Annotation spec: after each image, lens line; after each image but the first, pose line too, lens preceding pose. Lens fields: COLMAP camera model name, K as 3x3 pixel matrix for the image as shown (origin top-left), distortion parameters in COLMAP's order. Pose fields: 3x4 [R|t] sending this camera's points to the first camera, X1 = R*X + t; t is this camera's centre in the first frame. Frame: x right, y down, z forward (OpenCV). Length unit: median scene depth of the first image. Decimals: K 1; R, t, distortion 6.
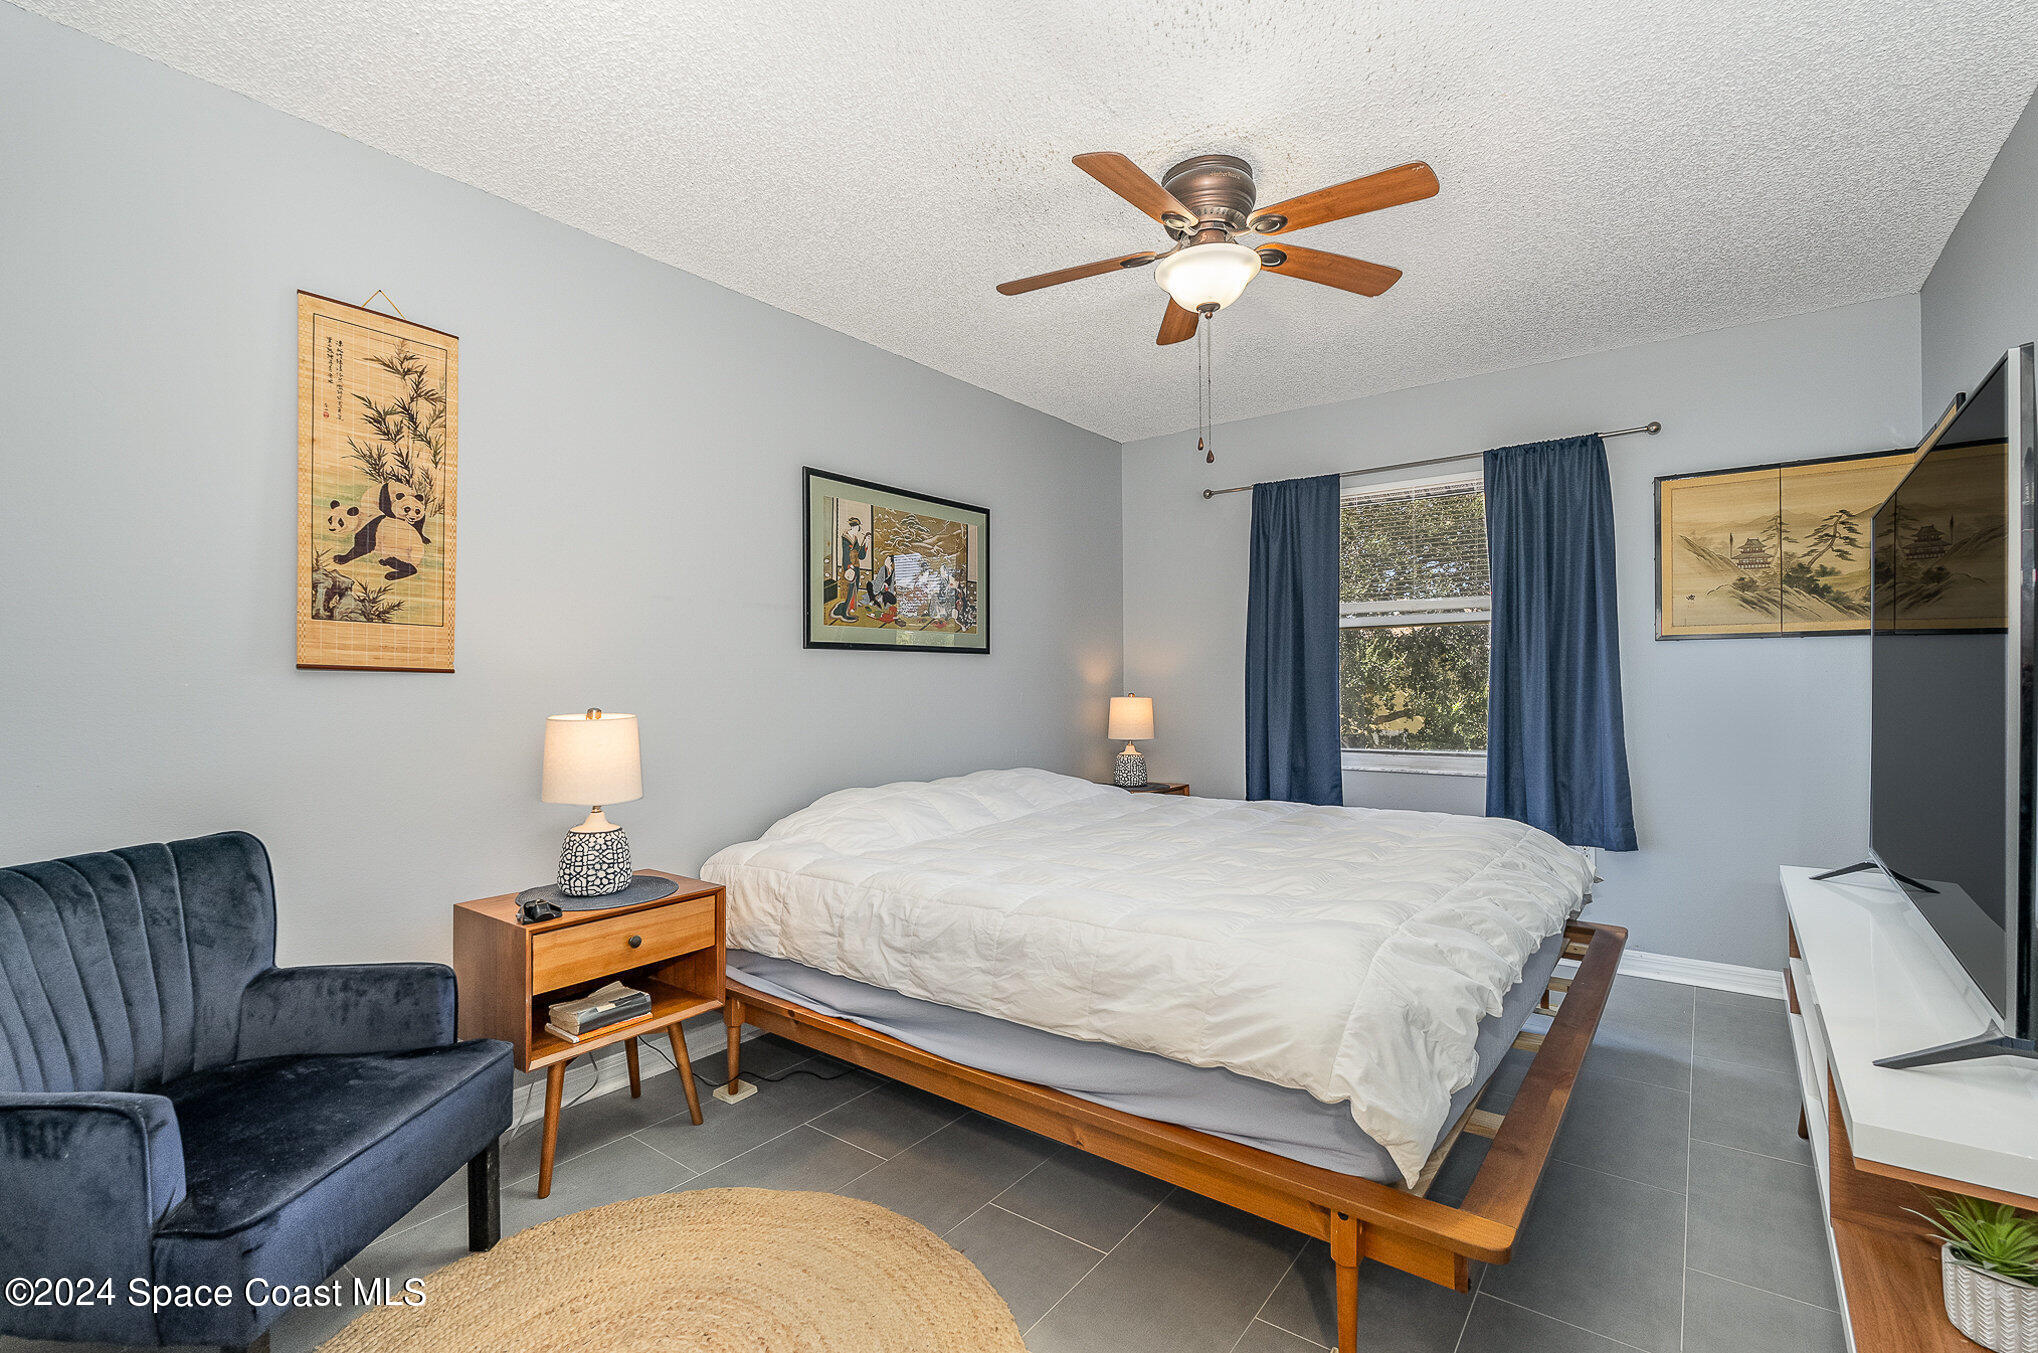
lens RADIAL K [[907.2, 0, 1033.9], [0, 907.2, 674.6], [0, 0, 1]] dist [-0.002121, 0.000035]
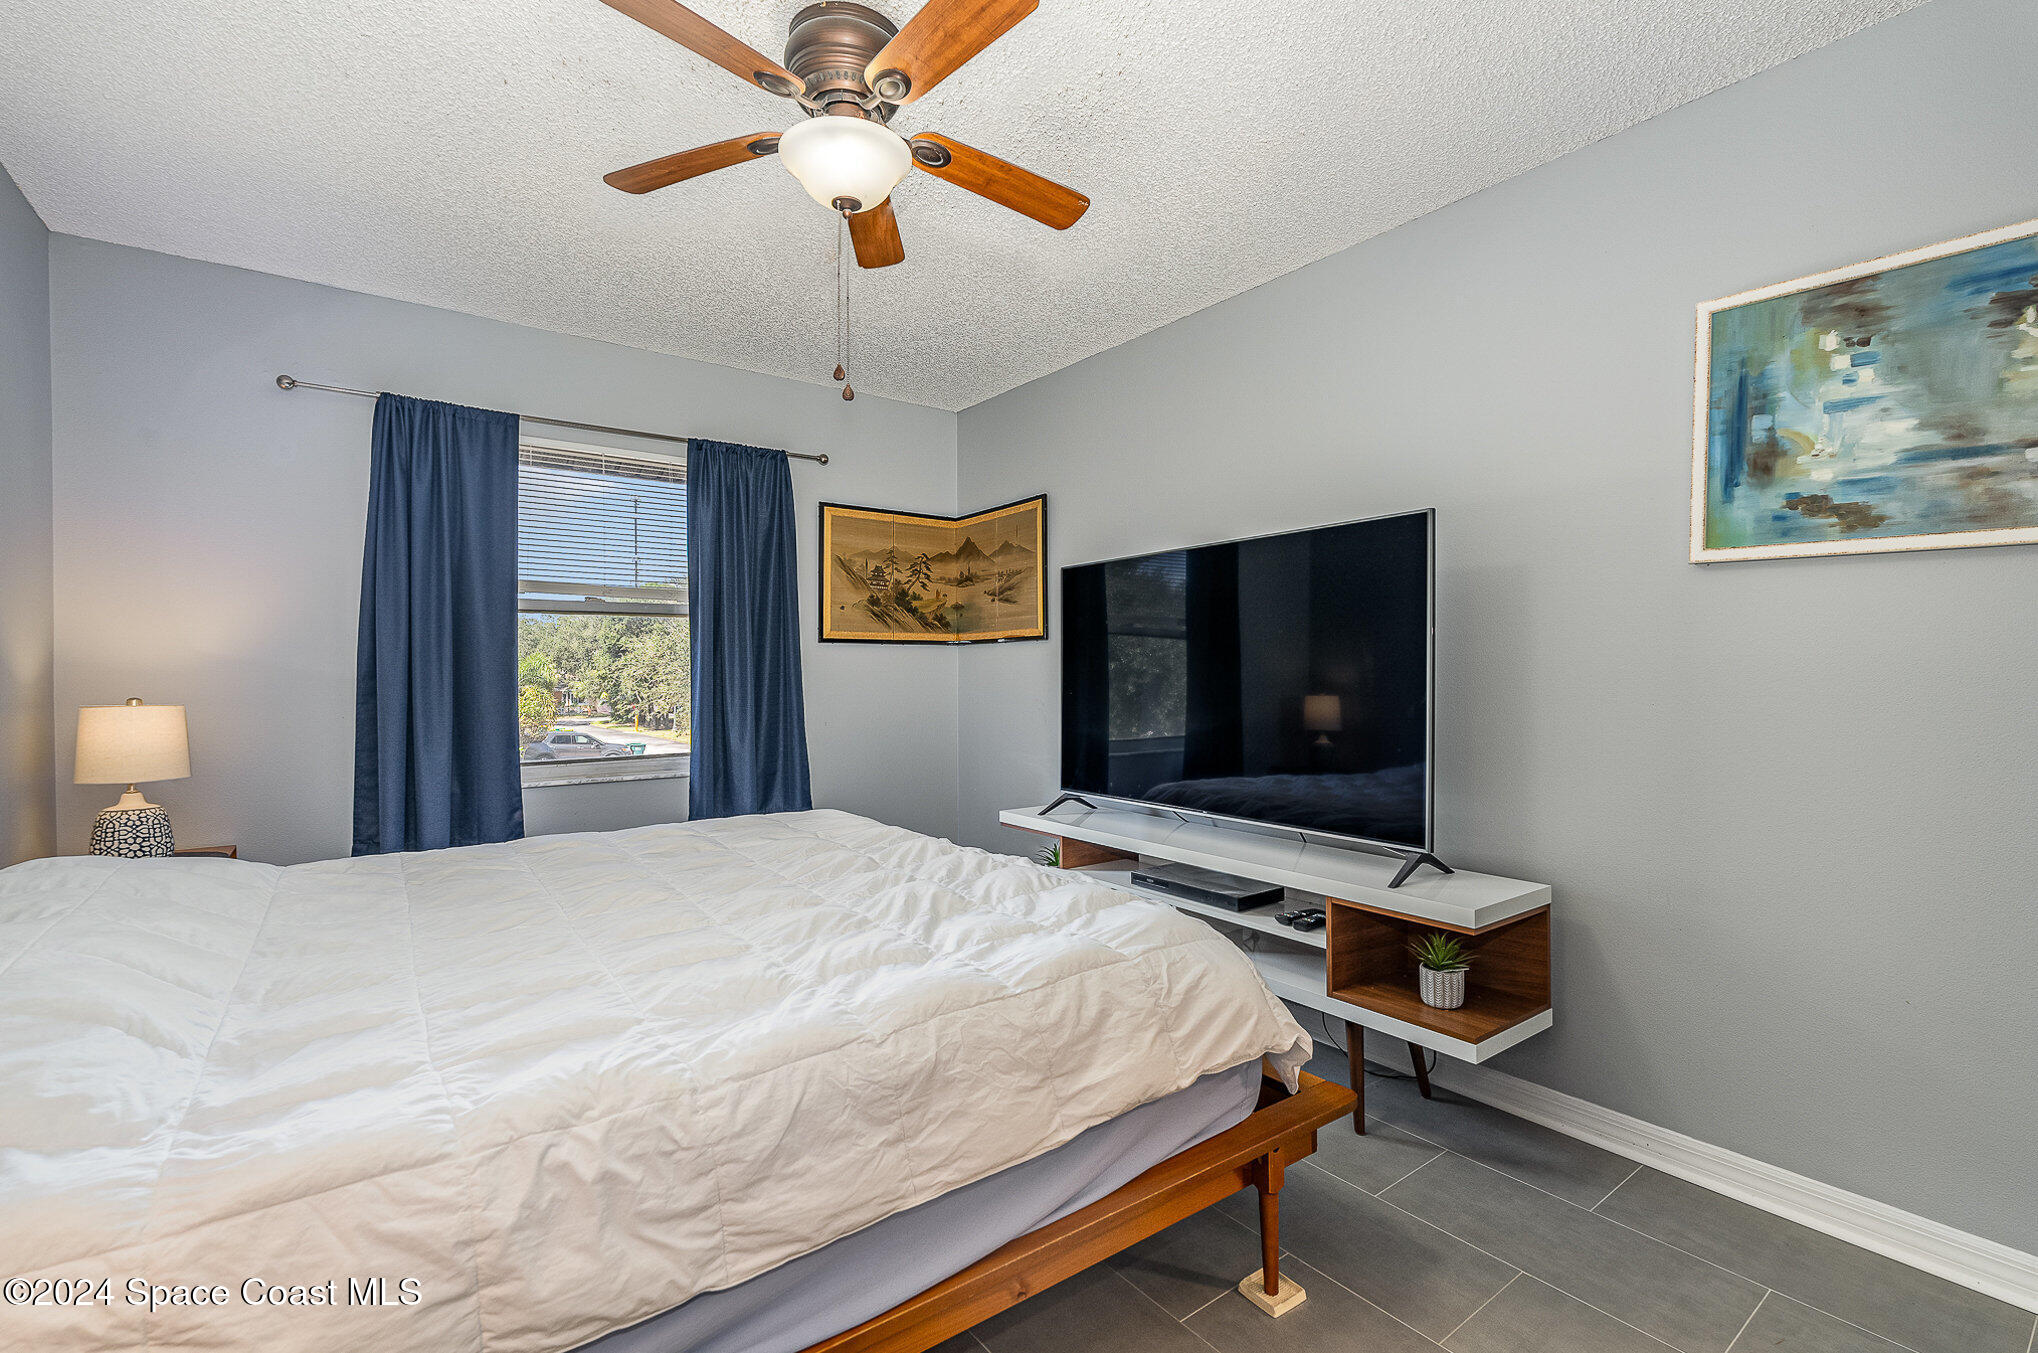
lens RADIAL K [[907.2, 0, 1025.0], [0, 907.2, 674.9], [0, 0, 1]] dist [-0.002121, 0.000035]
pose [[0.279364, 0.004083, 0.960177, -0.313685], [-0.005136, 0.999983, -0.002758, 0.005252], [-0.960172, -0.004161, 0.279380, 0.373827]]
